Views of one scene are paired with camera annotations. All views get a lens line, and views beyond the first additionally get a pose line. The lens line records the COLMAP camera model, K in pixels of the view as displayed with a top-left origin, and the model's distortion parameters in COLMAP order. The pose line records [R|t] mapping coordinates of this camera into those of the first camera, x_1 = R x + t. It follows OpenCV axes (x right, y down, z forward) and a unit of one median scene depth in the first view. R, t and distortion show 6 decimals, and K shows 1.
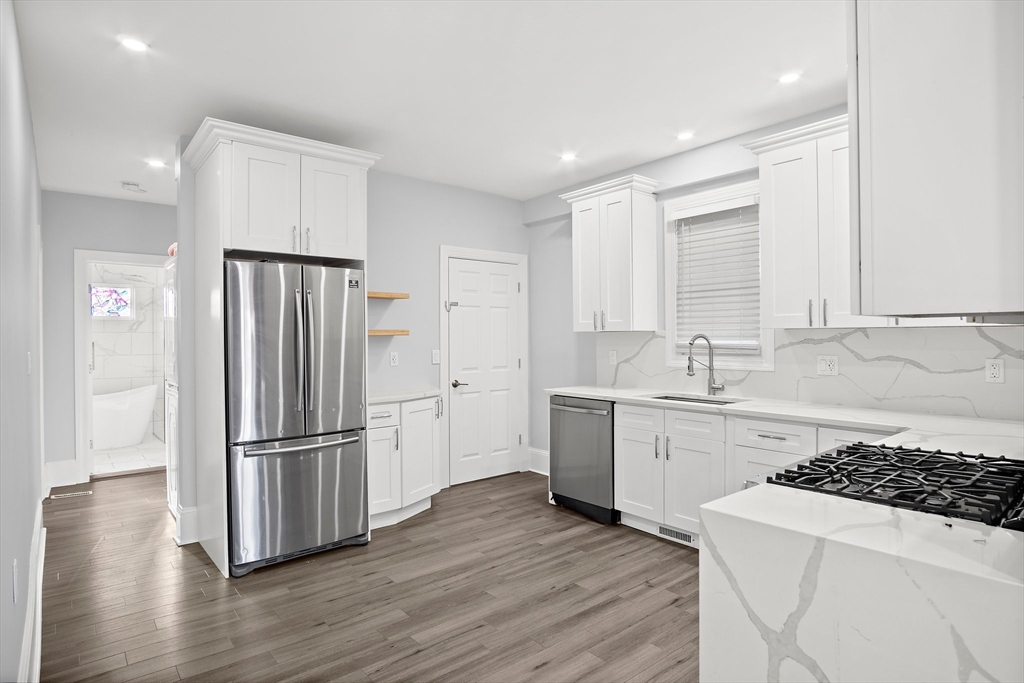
lens RADIAL K [[588.0, 0, 514.1], [0, 588.0, 342.9], [0, 0, 1]] dist [0.001336, 0.000496]
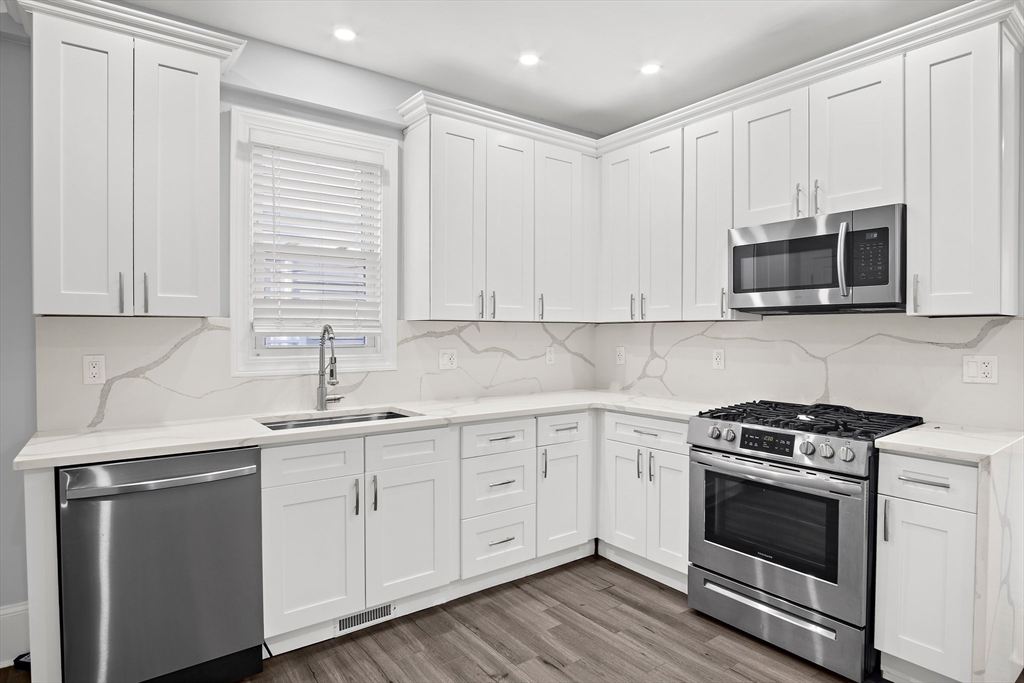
lens RADIAL K [[588.0, 0, 515.5], [0, 588.0, 335.3], [0, 0, 1]] dist [0.001336, 0.000496]
pose [[0.017110, -0.006645, 0.999832, -0.432048], [0.004503, 0.999968, 0.006569, -0.007059], [-0.999843, 0.004389, 0.017140, 0.864634]]
